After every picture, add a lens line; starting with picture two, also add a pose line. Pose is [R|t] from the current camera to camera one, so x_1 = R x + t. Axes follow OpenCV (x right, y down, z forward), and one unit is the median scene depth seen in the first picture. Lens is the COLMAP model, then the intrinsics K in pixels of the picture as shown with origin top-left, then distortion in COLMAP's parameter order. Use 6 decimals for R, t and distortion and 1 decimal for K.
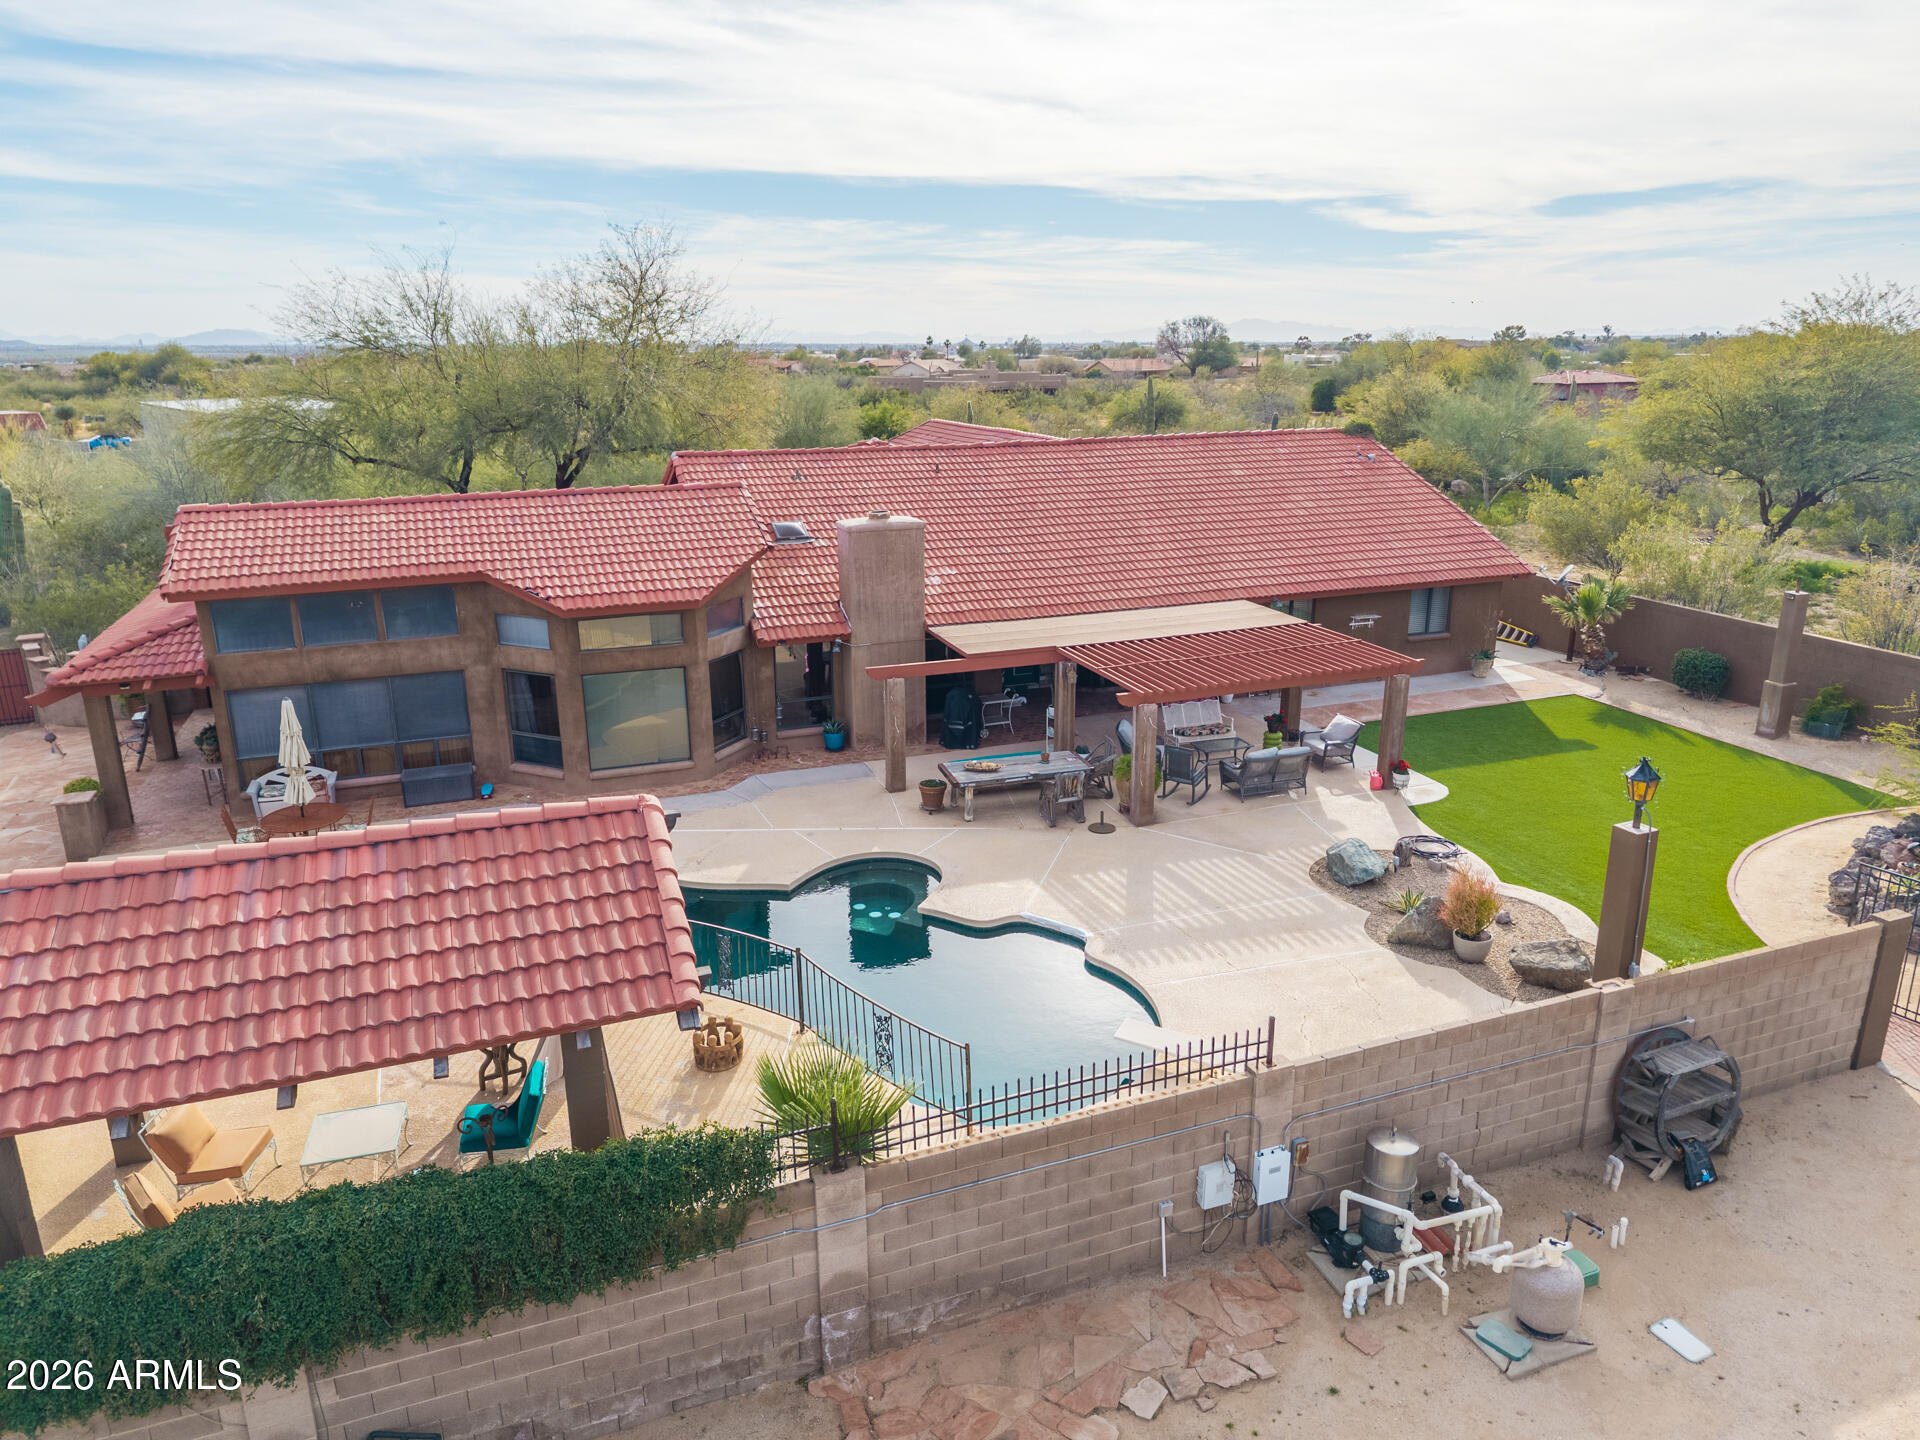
lens RADIAL K [[1295.0, 0, 960.0], [0, 1295.0, 720.0], [0, 0, 1]] dist [0.000871, -0.000541]
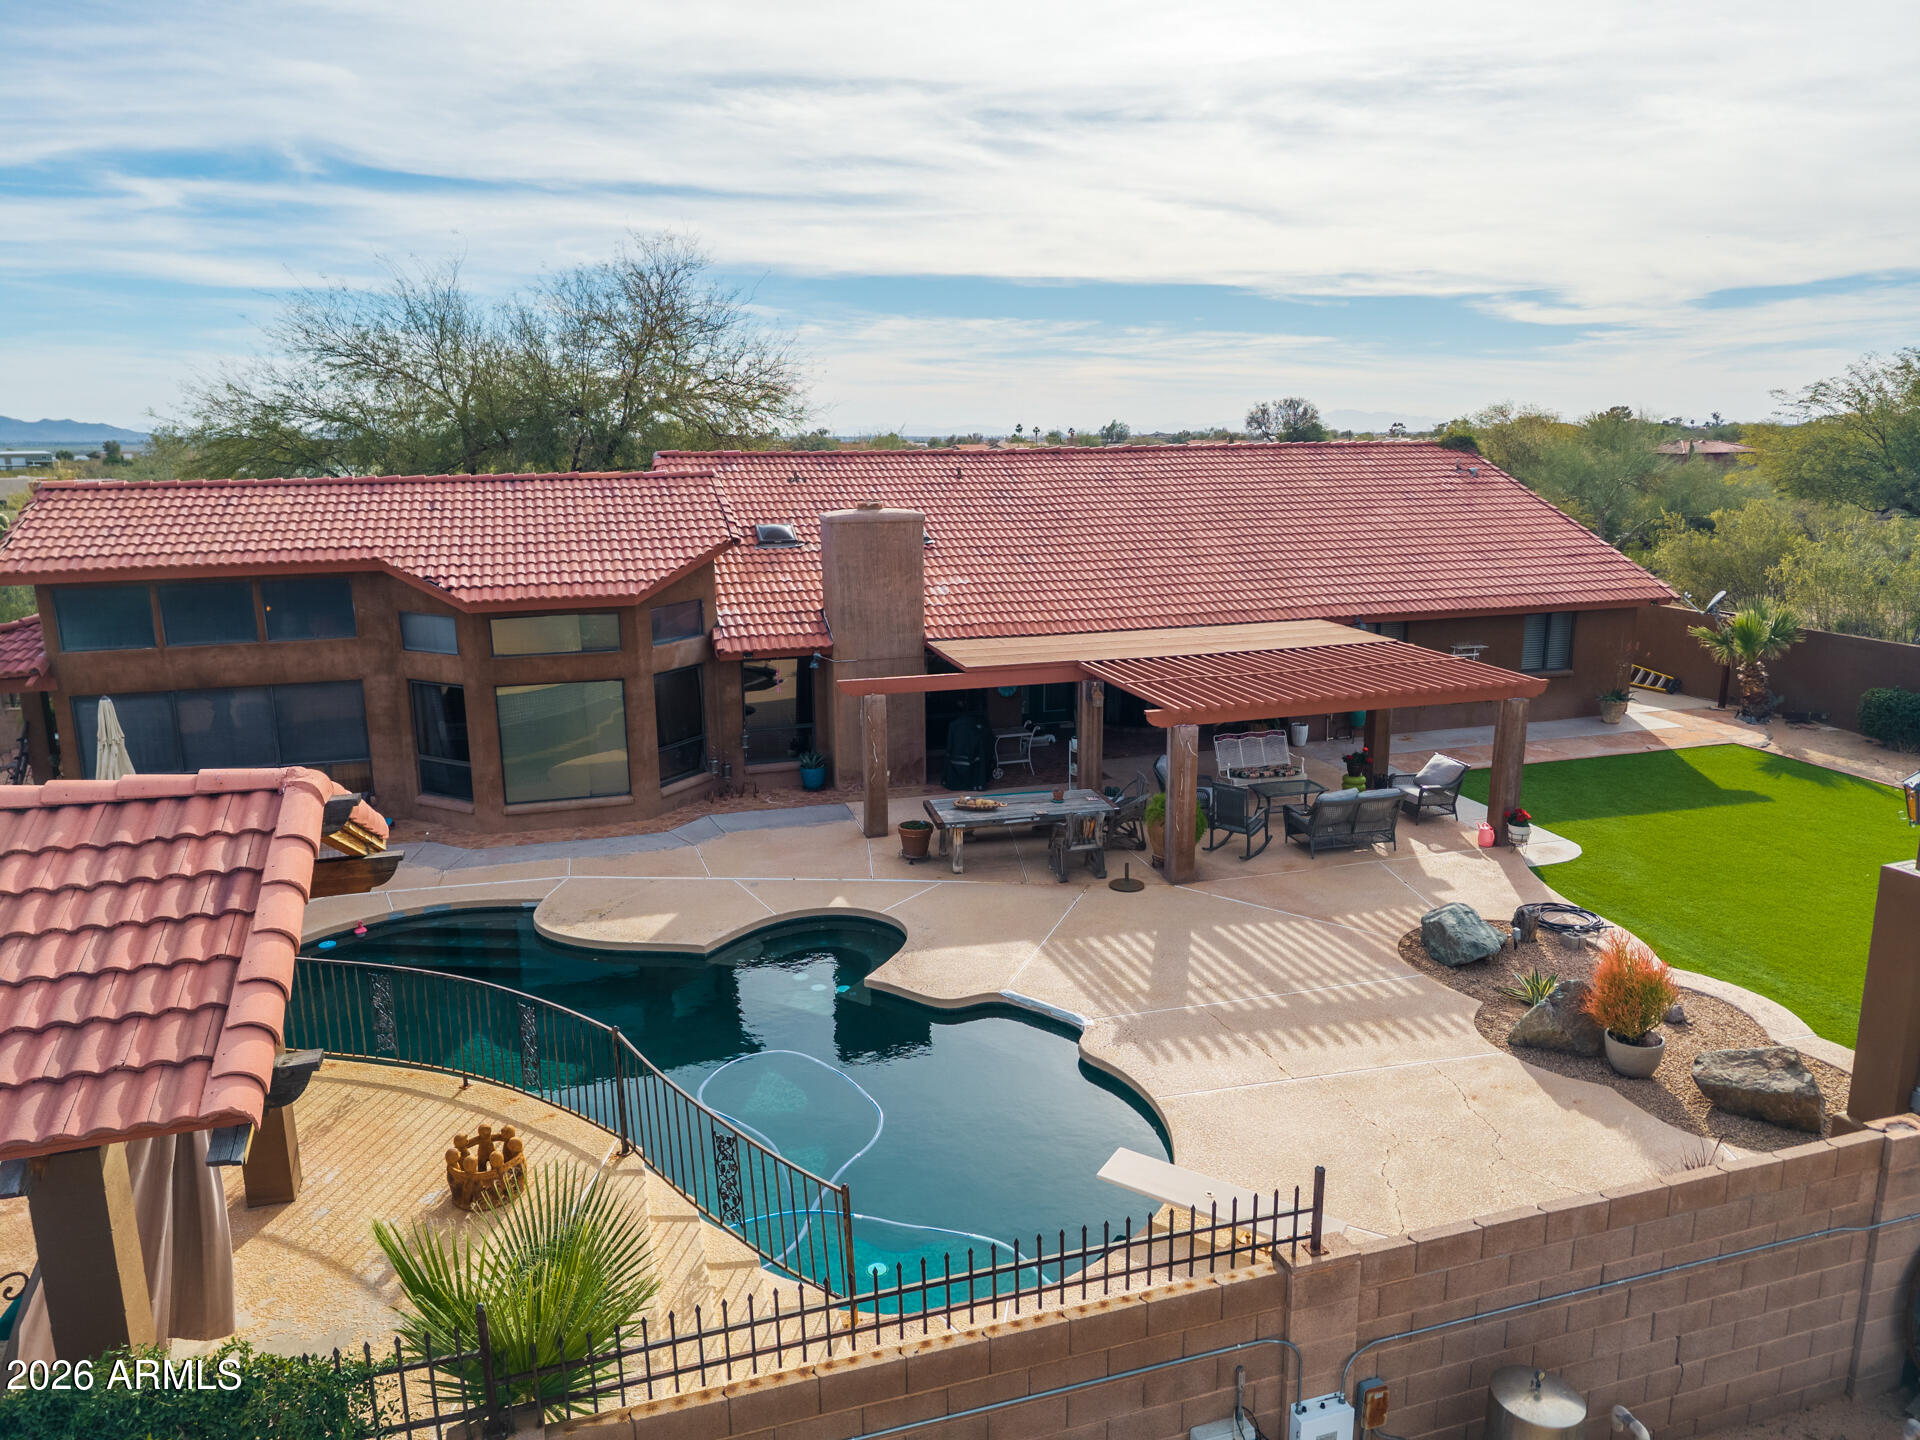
lens RADIAL K [[1295.0, 0, 960.0], [0, 1295.0, 720.0], [0, 0, 1]] dist [0.000871, -0.000541]
pose [[0.997523, 0.012682, -0.069195, 0.058523], [-0.017262, 0.997671, -0.065987, 0.035346], [0.068197, 0.067018, 0.995418, 0.198555]]
